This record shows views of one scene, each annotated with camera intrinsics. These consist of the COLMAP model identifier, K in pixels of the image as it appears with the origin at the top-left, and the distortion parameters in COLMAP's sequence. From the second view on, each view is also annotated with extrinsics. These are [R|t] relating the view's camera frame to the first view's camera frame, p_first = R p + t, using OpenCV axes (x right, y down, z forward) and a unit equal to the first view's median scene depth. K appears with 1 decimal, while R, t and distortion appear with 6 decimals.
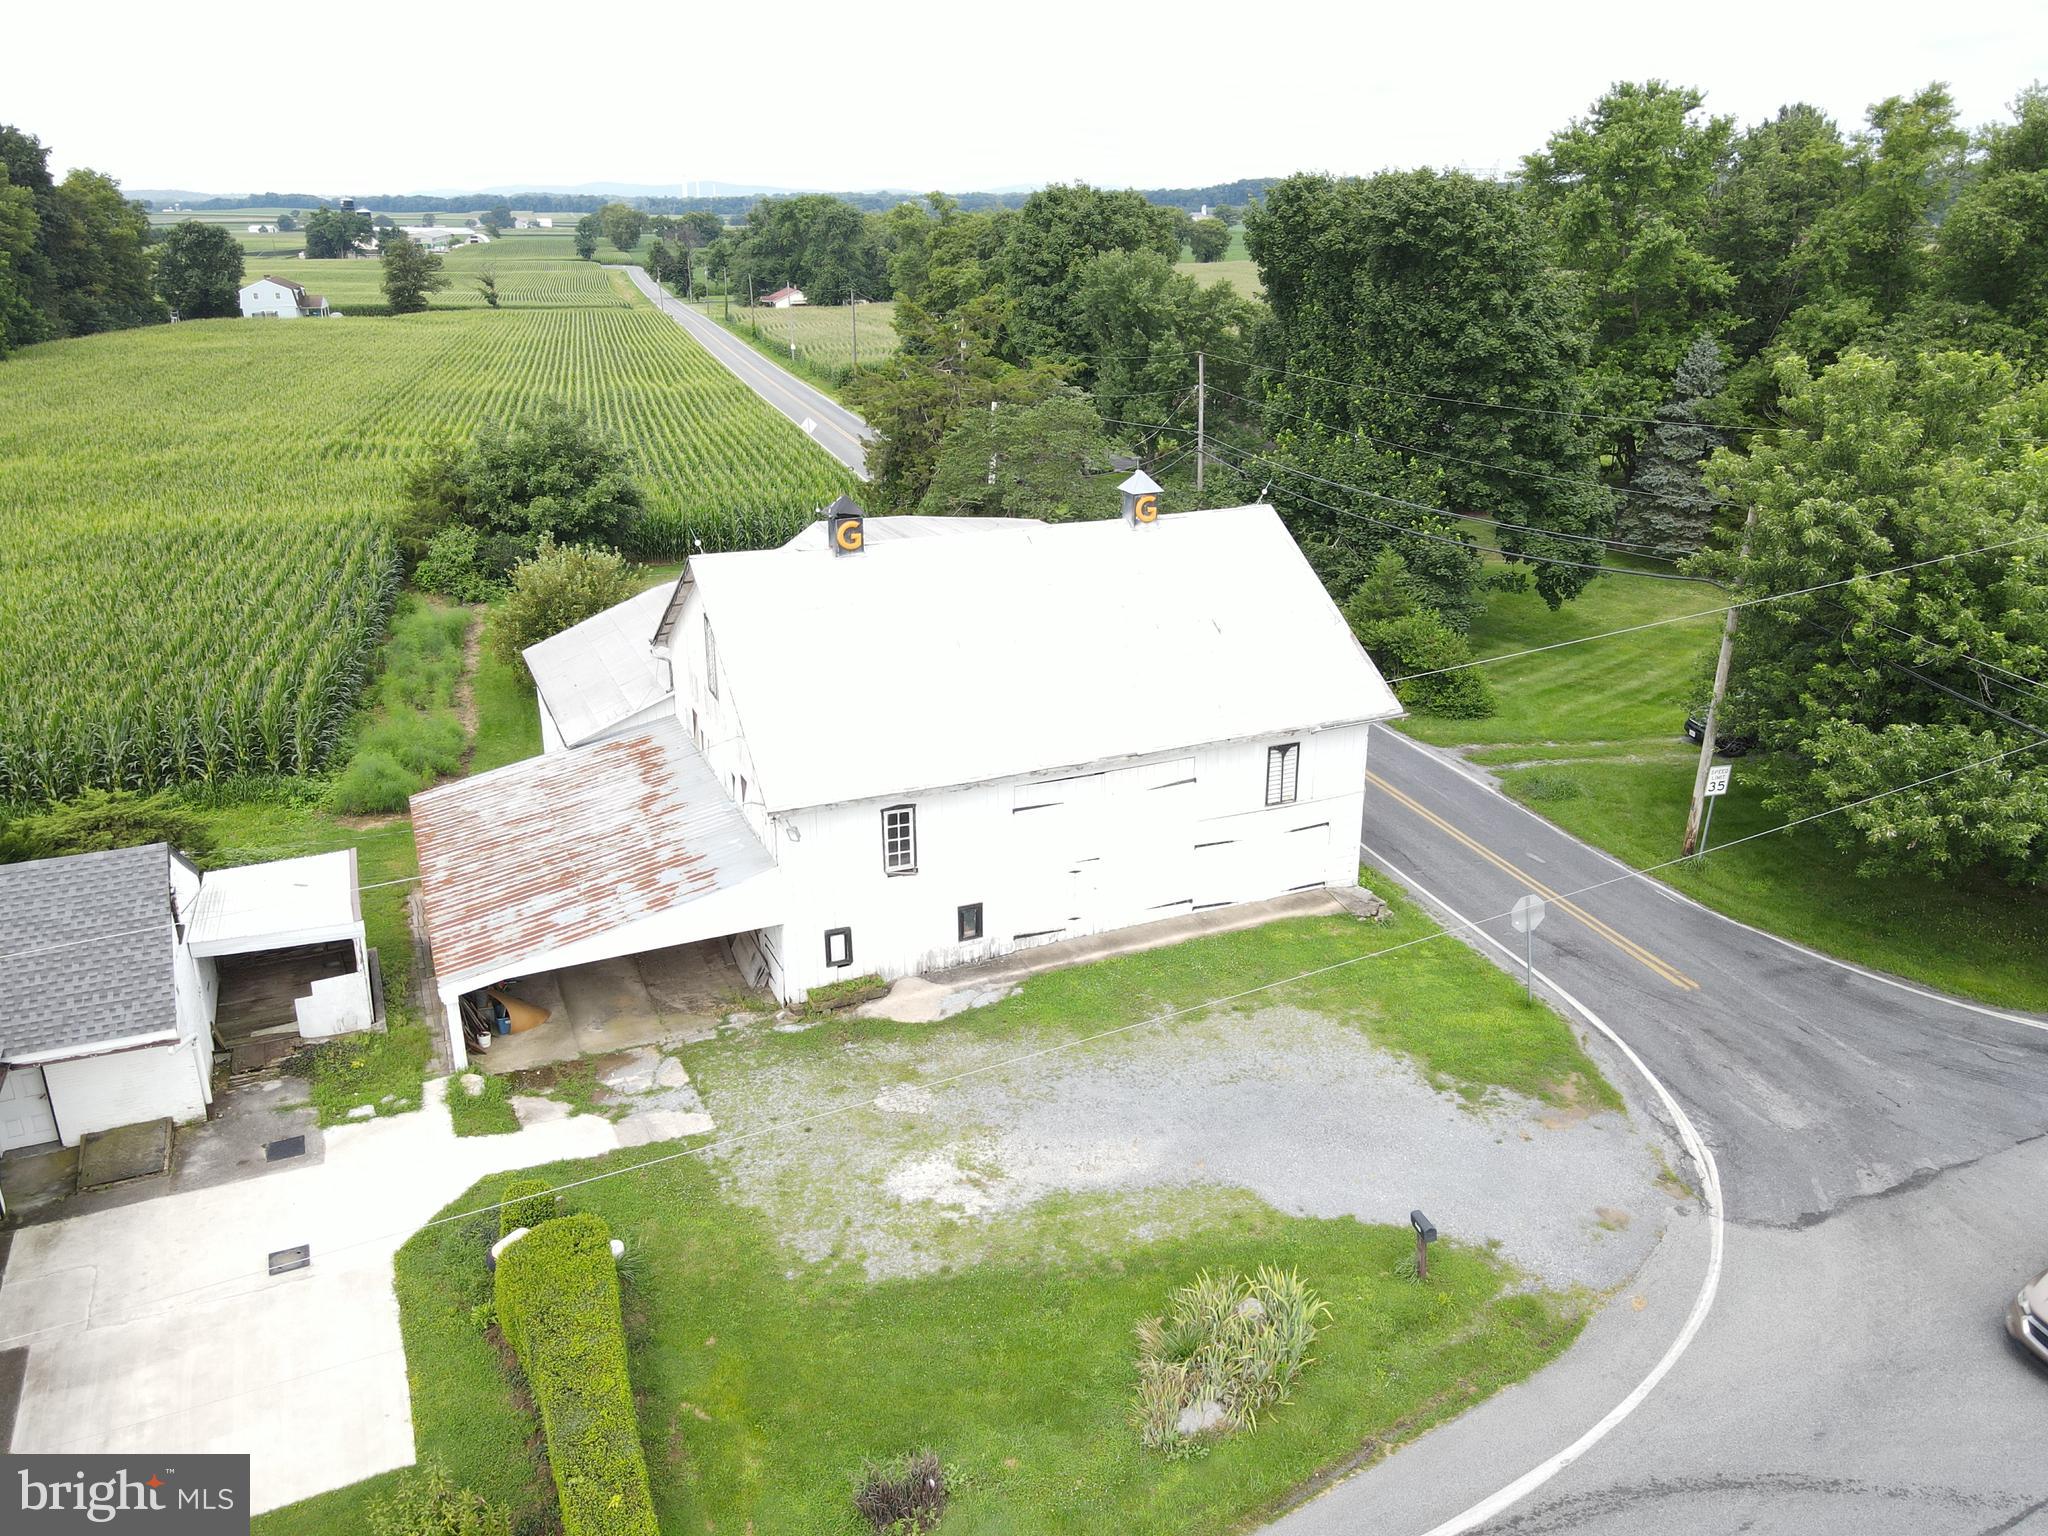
lens RADIAL K [[1503.4, 0, 1021.0], [0, 1503.4, 765.6], [0, 0, 1]] dist [0.006934, 0.007216]
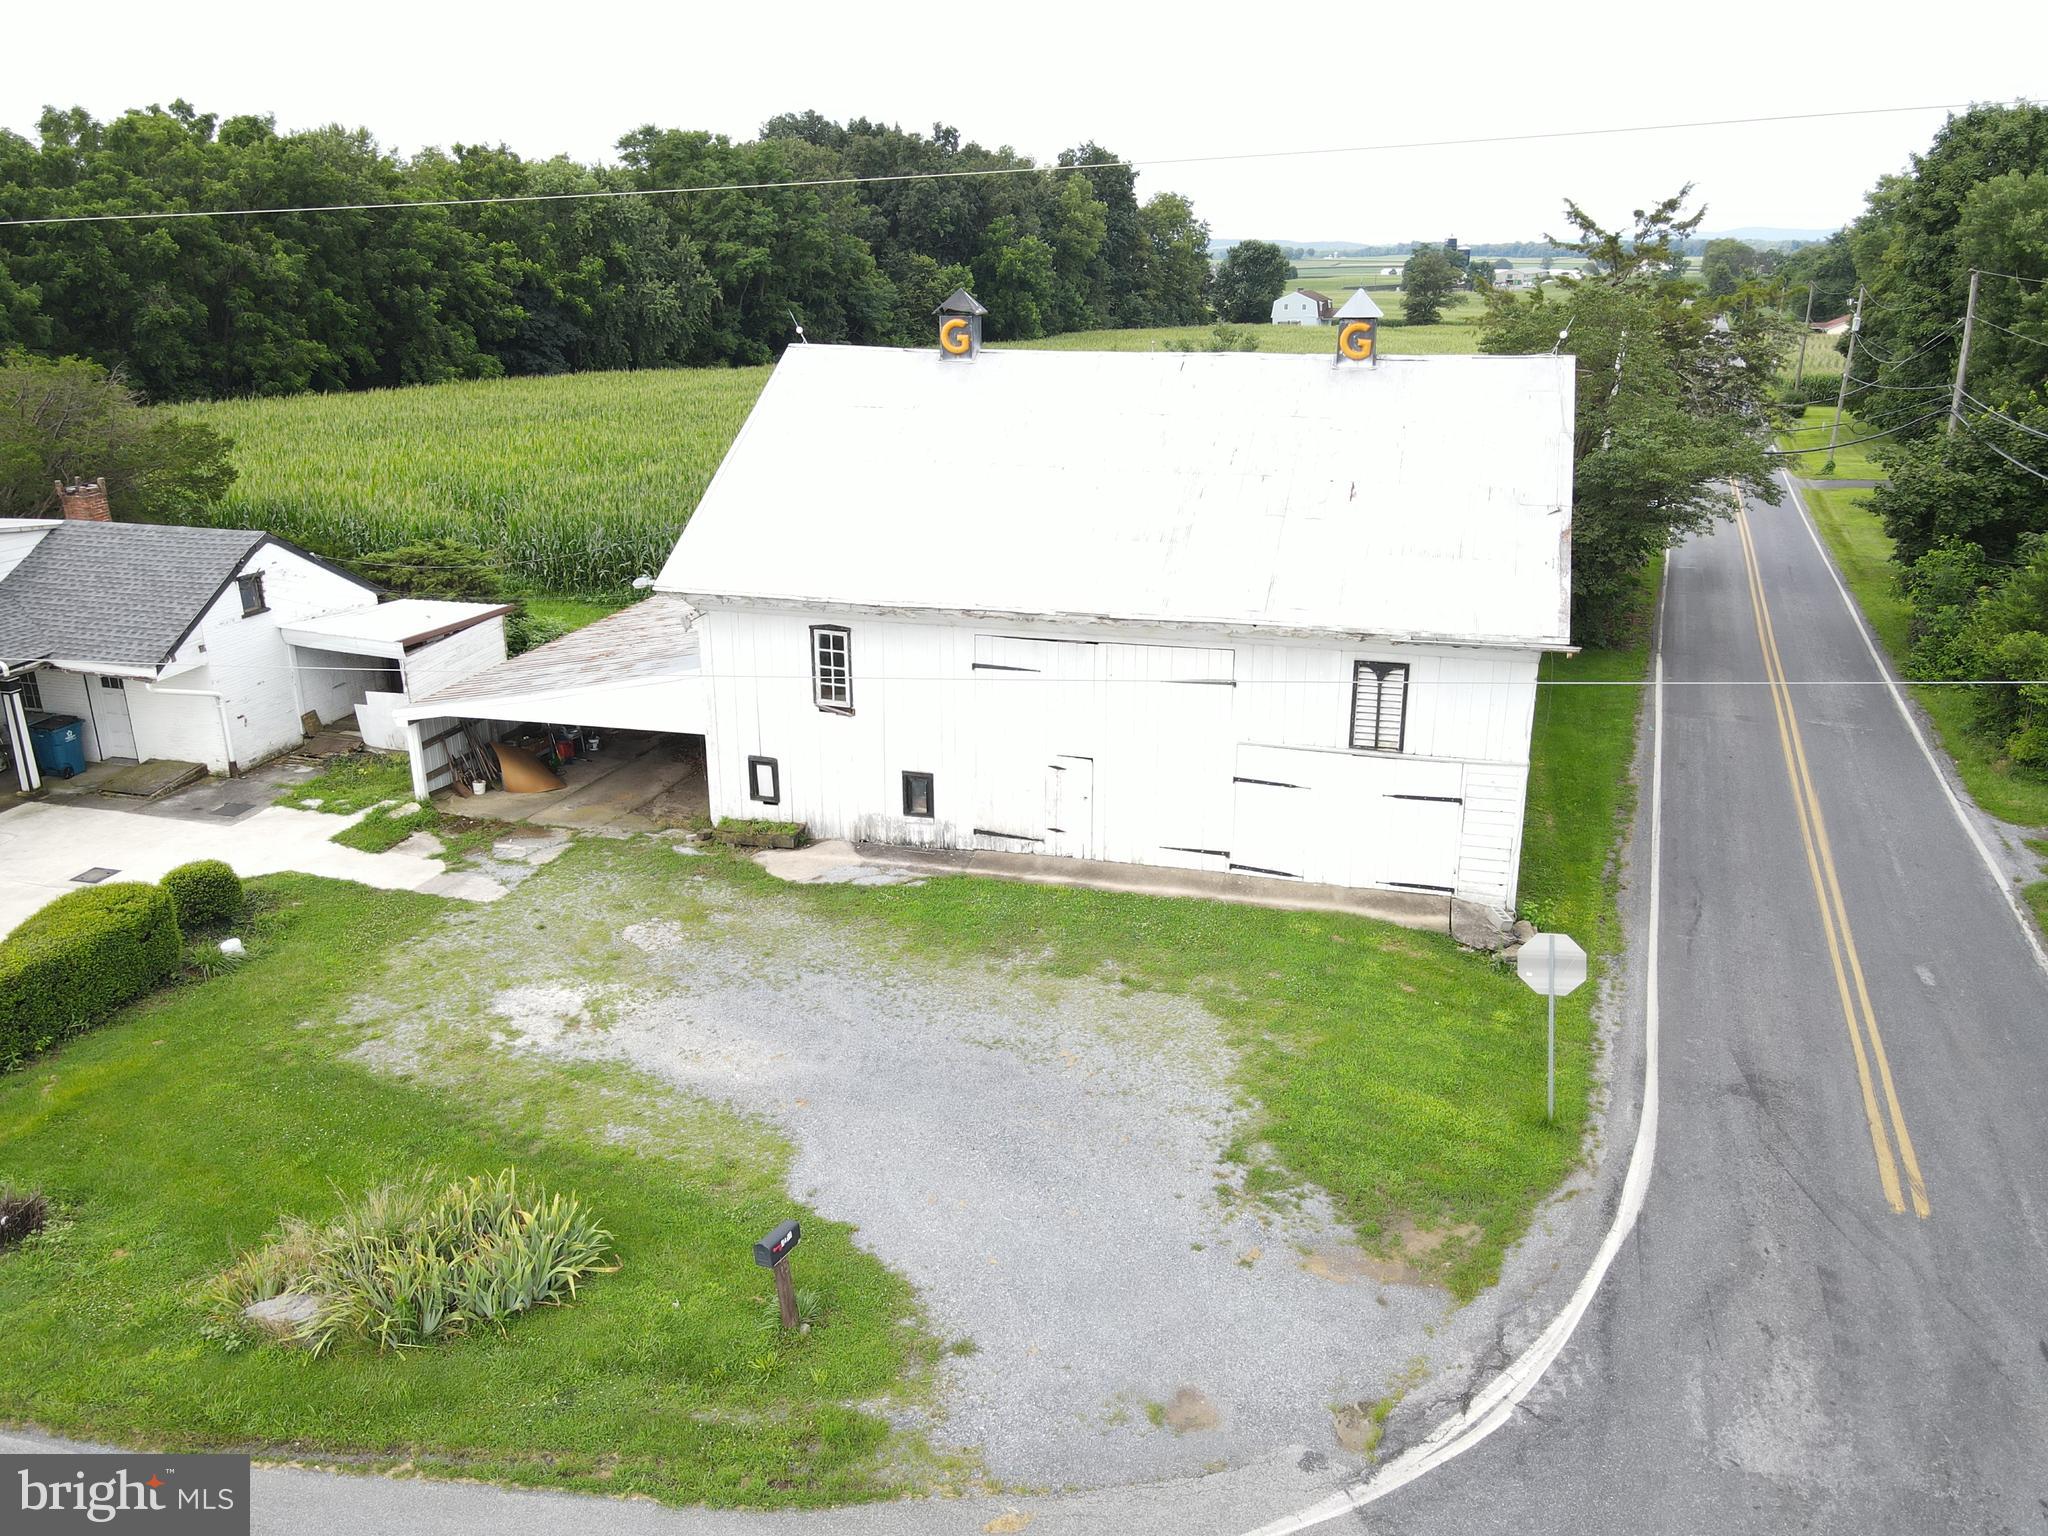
lens RADIAL K [[1503.4, 0, 1030.9], [0, 1503.4, 764.5], [0, 0, 1]] dist [0.006934, 0.007216]
pose [[0.775487, 0.200817, -0.598576, 0.519048], [-0.219266, 0.974720, 0.042941, 0.041034], [0.592067, 0.097947, 0.799914, 0.395207]]
